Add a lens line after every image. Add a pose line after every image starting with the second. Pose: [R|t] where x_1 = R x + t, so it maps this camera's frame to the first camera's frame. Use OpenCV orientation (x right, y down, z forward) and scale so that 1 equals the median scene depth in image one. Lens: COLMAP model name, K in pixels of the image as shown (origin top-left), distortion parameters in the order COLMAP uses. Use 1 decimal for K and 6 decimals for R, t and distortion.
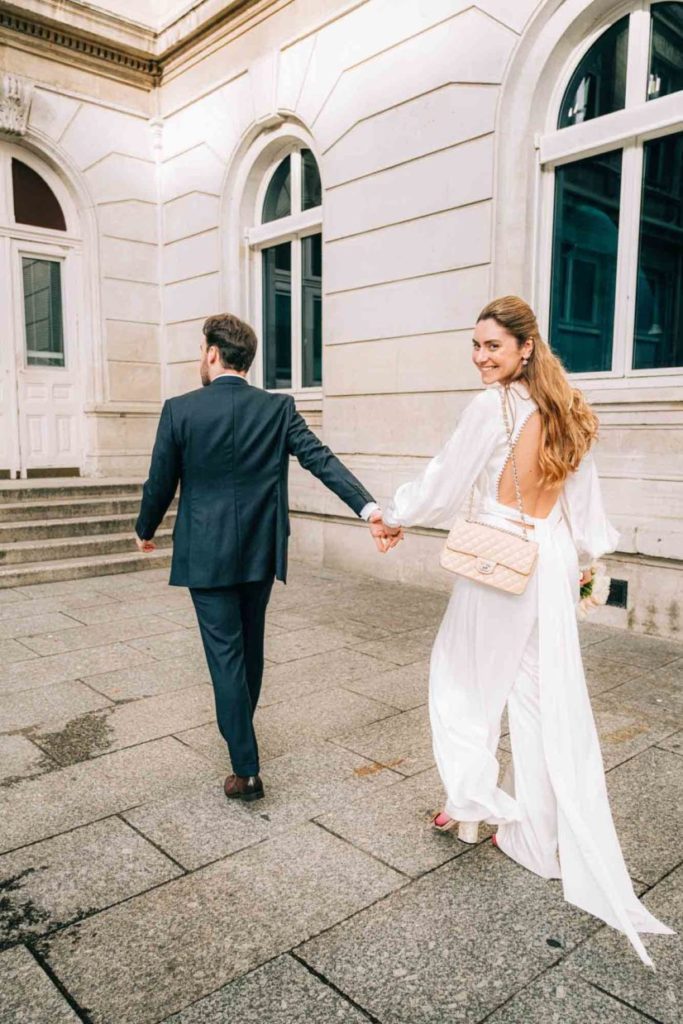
lens RADIAL K [[782.3, 0, 342.6], [0, 782.3, 537.0], [0, 0, 1]] dist [-0.000302, -0.003990]
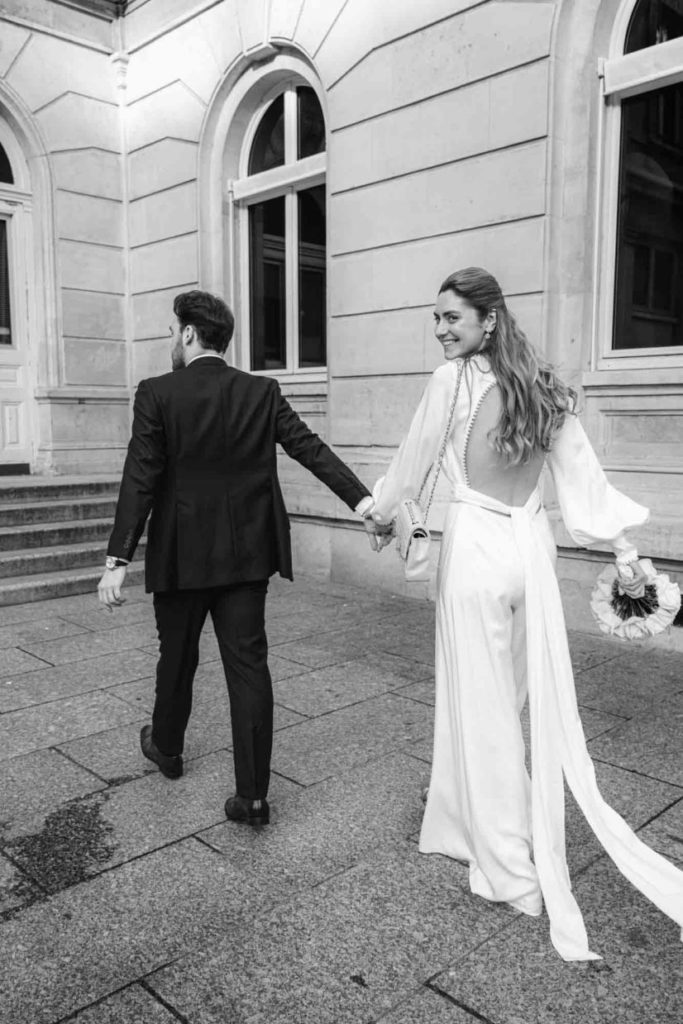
lens RADIAL K [[851.5, 0, 337.1], [0, 851.5, 516.5], [0, 0, 1]] dist [0.005678, -0.005780]
pose [[0.999175, -0.009539, 0.039467, -0.053959], [0.010353, 0.999737, -0.020481, -0.012431], [-0.039261, 0.020872, 0.999011, 0.092421]]
